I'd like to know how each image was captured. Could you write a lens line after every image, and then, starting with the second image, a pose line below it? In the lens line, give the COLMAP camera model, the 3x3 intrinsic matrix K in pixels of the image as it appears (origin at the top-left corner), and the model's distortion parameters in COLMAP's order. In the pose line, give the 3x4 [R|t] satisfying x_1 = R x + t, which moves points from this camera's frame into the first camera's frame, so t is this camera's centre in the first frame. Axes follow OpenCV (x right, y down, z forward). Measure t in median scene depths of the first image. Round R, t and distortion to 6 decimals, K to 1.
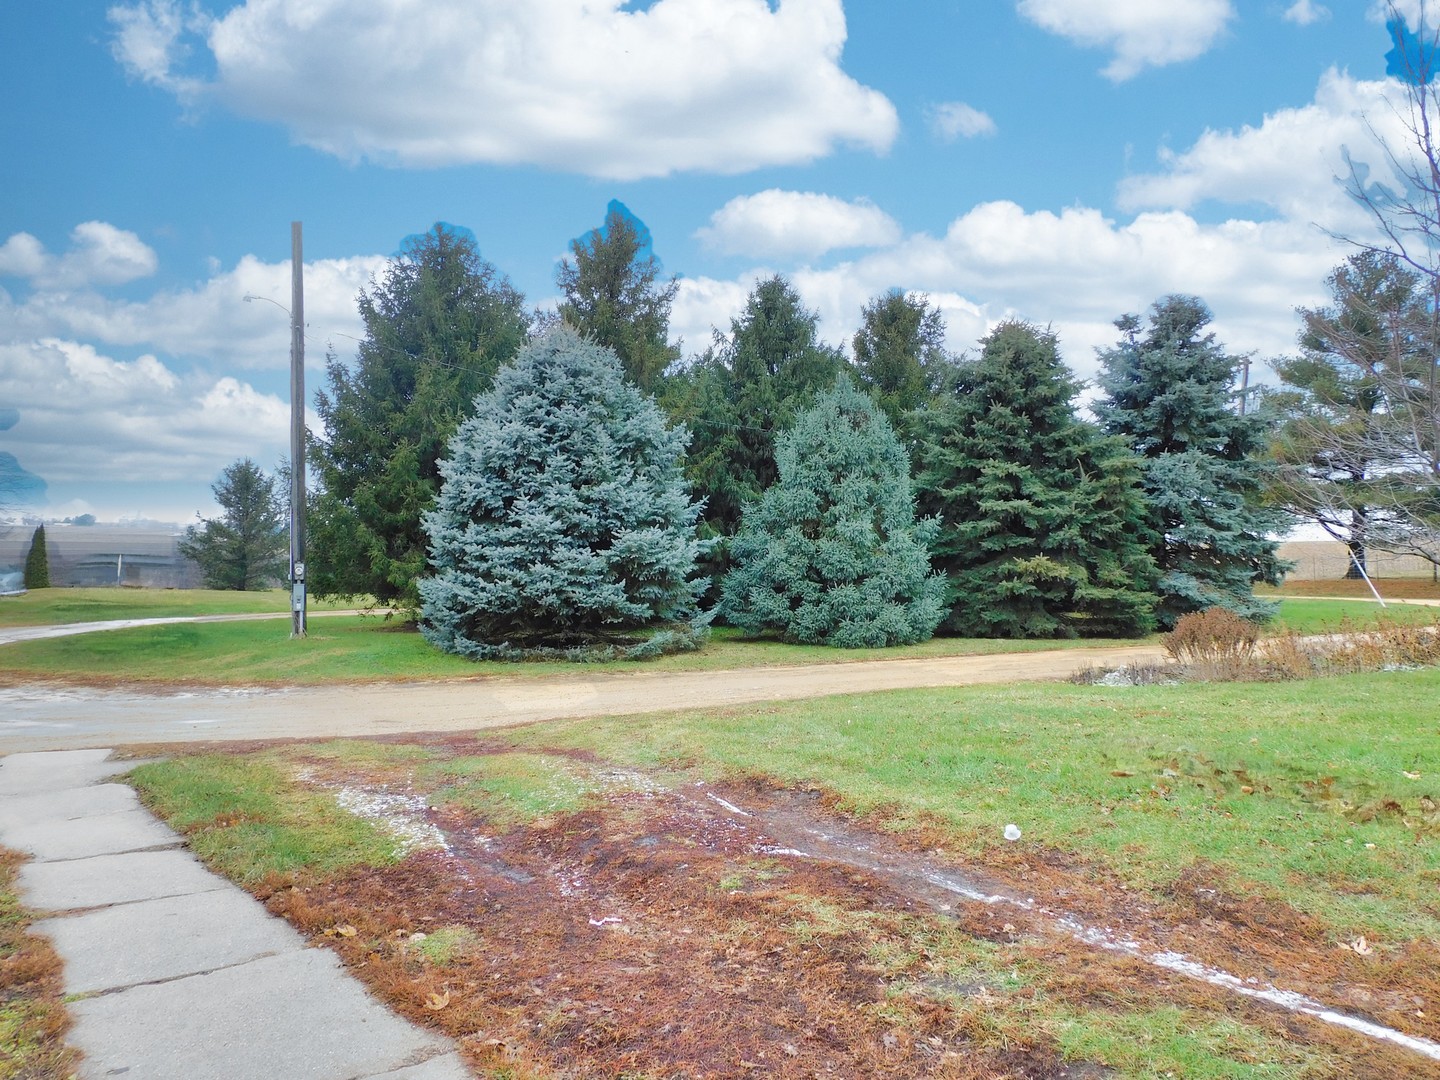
lens RADIAL K [[1023.9, 0, 721.8], [0, 1023.9, 538.7], [0, 0, 1]] dist [-0.006232, 0.000793]
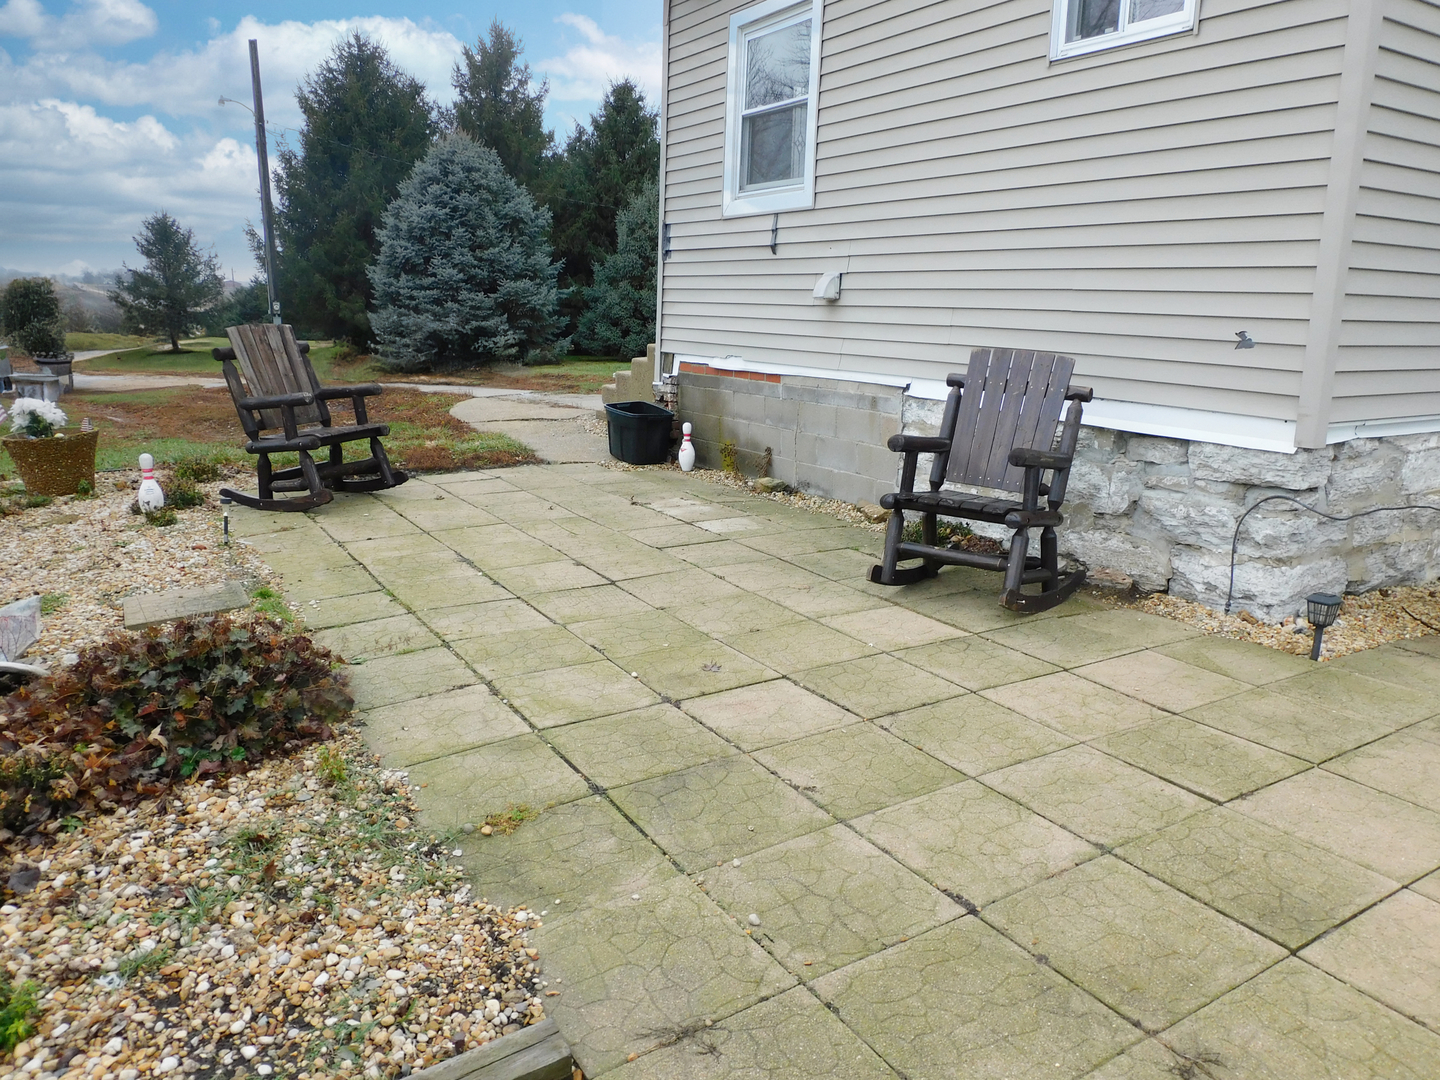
lens RADIAL K [[1023.9, 0, 717.9], [0, 1023.9, 542.3], [0, 0, 1]] dist [-0.006232, 0.000793]
pose [[0.996446, -0.004017, 0.084134, 0.082300], [-0.015459, 0.973175, 0.229547, 0.015112], [-0.082799, -0.230032, 0.969654, -0.543212]]
